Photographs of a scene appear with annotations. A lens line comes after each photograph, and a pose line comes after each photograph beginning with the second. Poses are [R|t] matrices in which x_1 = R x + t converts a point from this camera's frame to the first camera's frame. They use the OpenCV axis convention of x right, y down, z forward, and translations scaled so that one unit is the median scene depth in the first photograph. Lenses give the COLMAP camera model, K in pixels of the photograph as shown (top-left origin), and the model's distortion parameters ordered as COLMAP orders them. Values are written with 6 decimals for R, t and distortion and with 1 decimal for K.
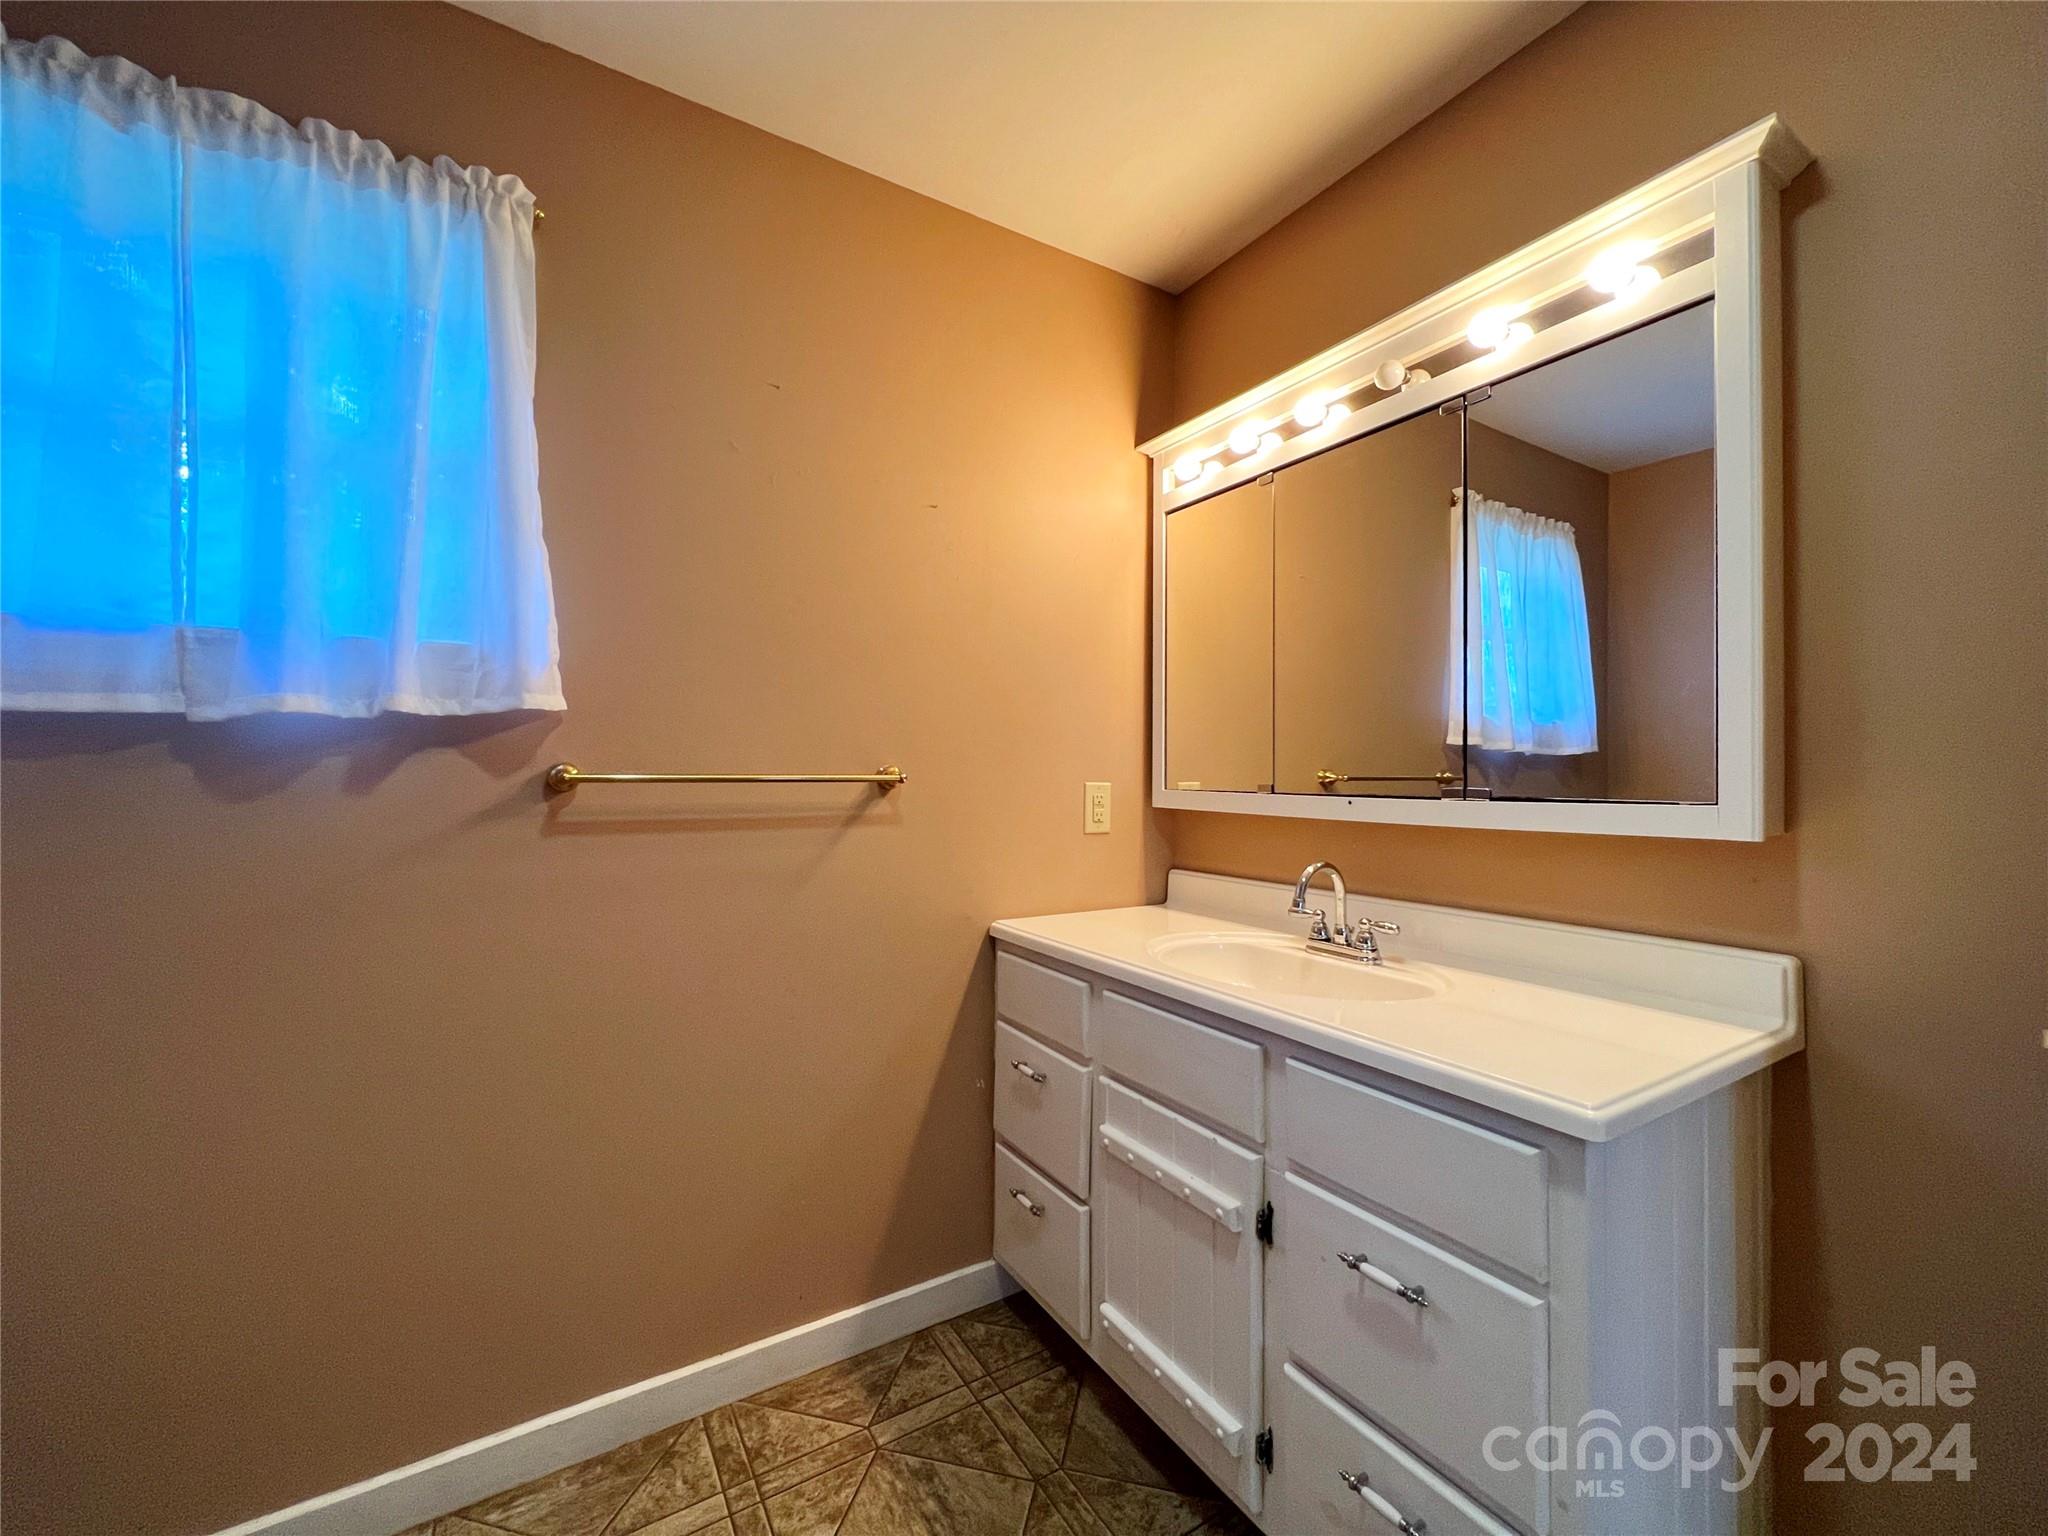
lens RADIAL K [[819.6, 0, 1026.1], [0, 819.6, 767.2], [0, 0, 1]] dist [-0.000730, -0.000107]
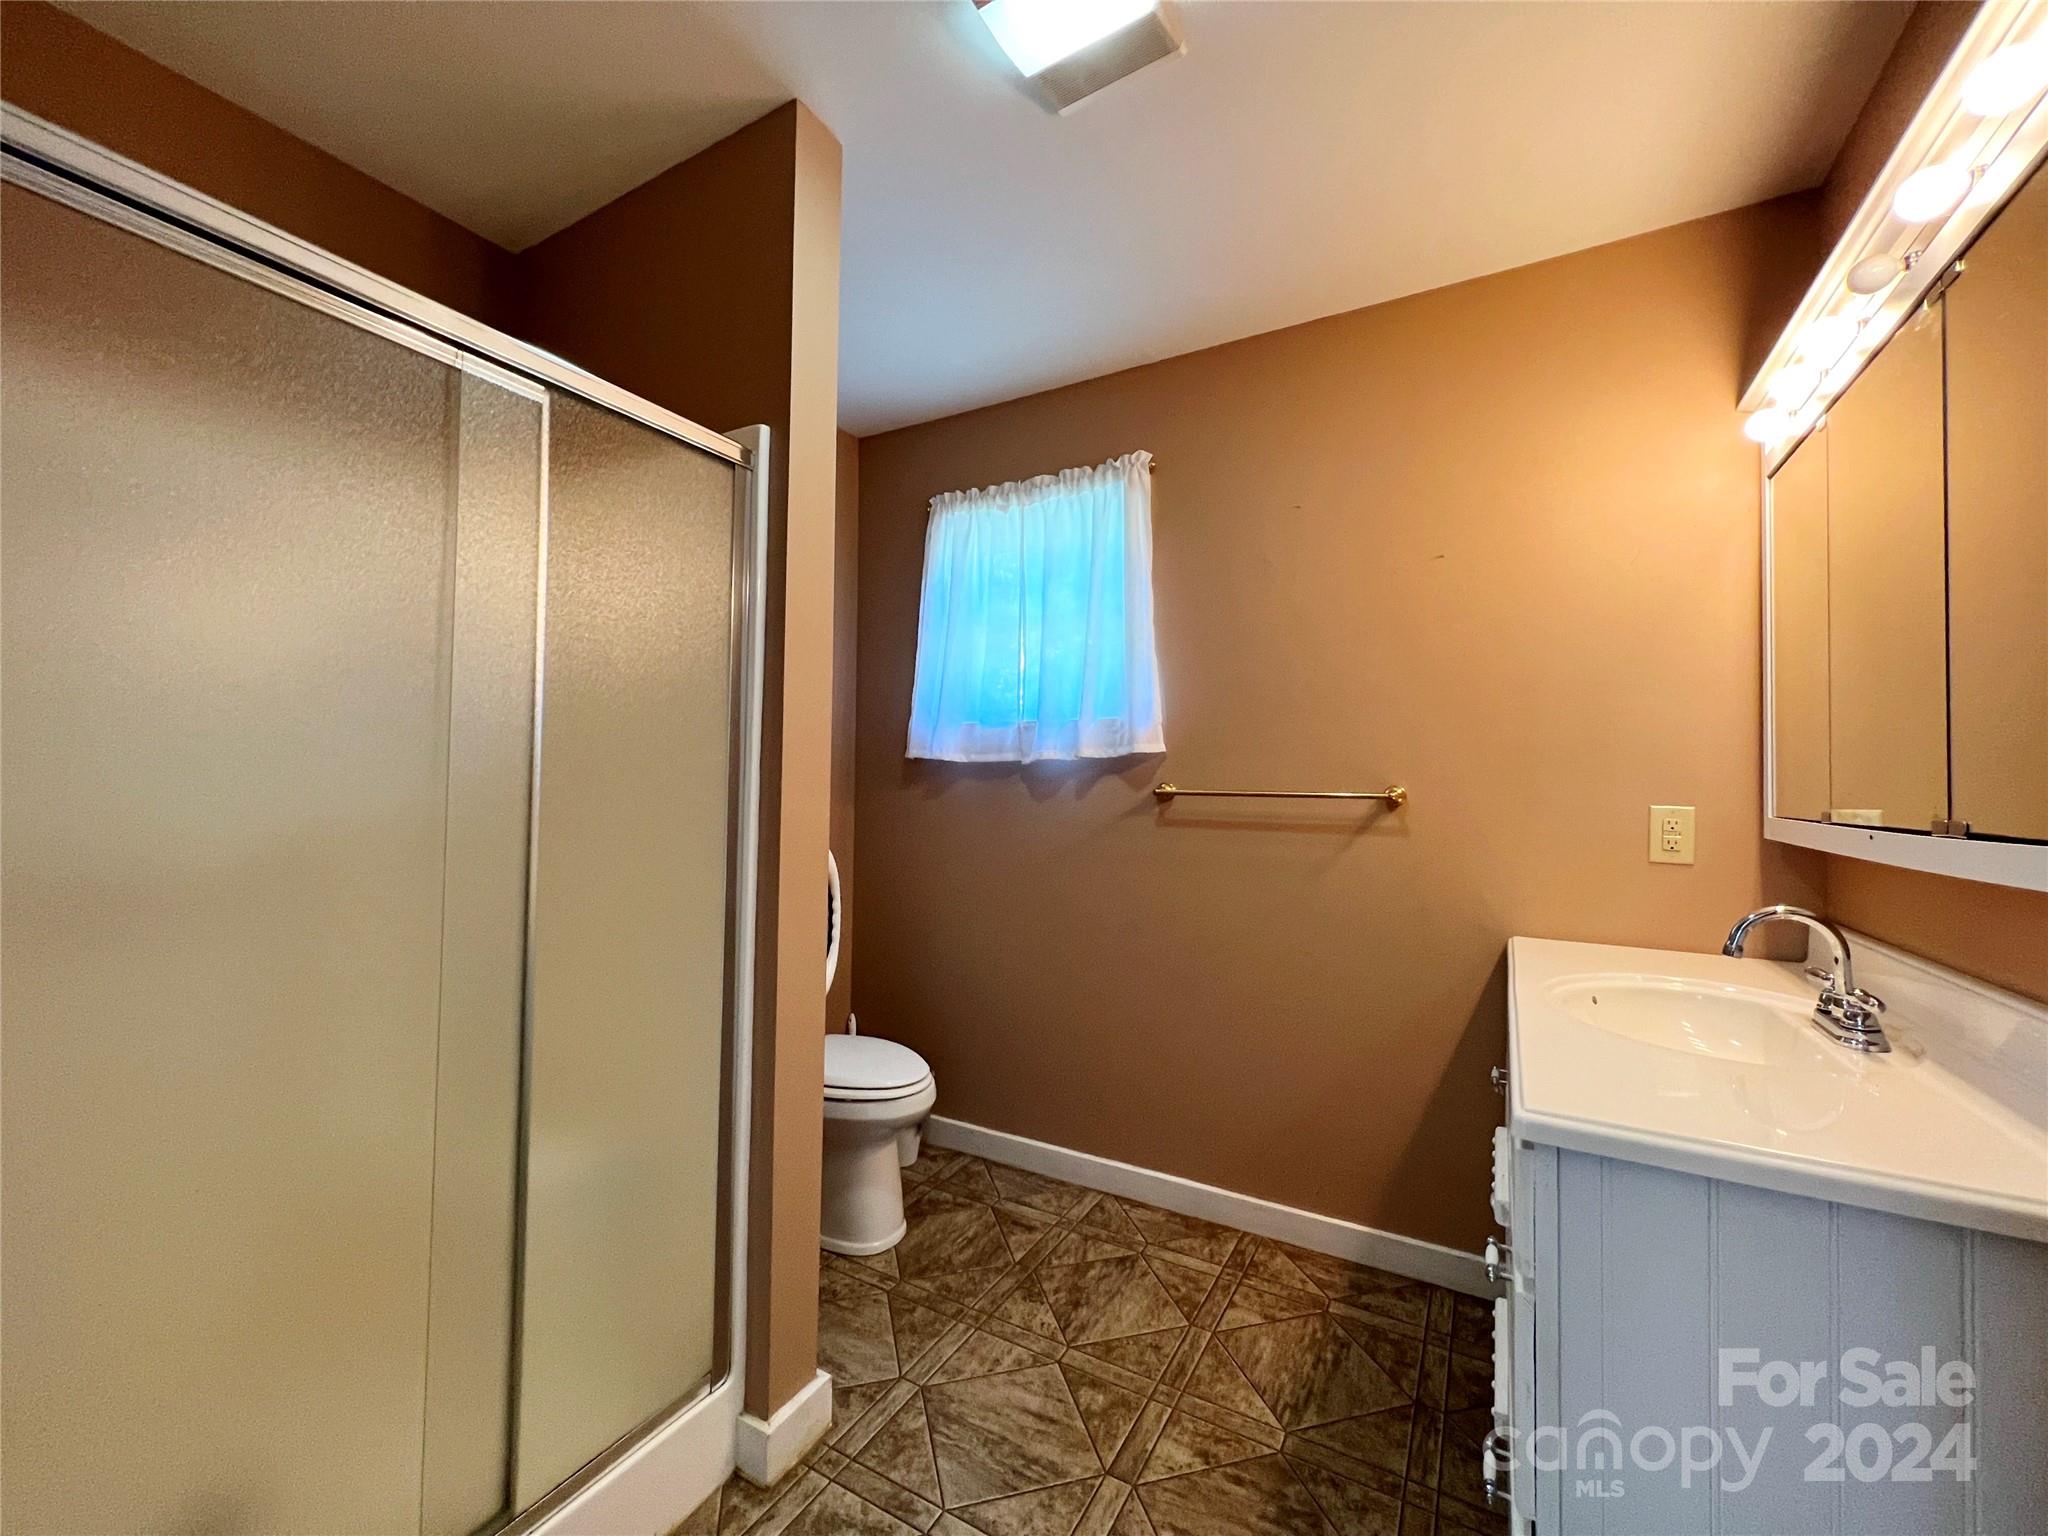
lens RADIAL K [[826.5, 0, 1022.2], [0, 826.5, 771.9], [0, 0, 1]] dist [-0.000237, -0.000427]
pose [[0.472110, -0.009934, -0.881484, 0.763146], [-0.004804, 0.999893, -0.013841, -0.003632], [0.881527, 0.010770, 0.472012, -0.052047]]
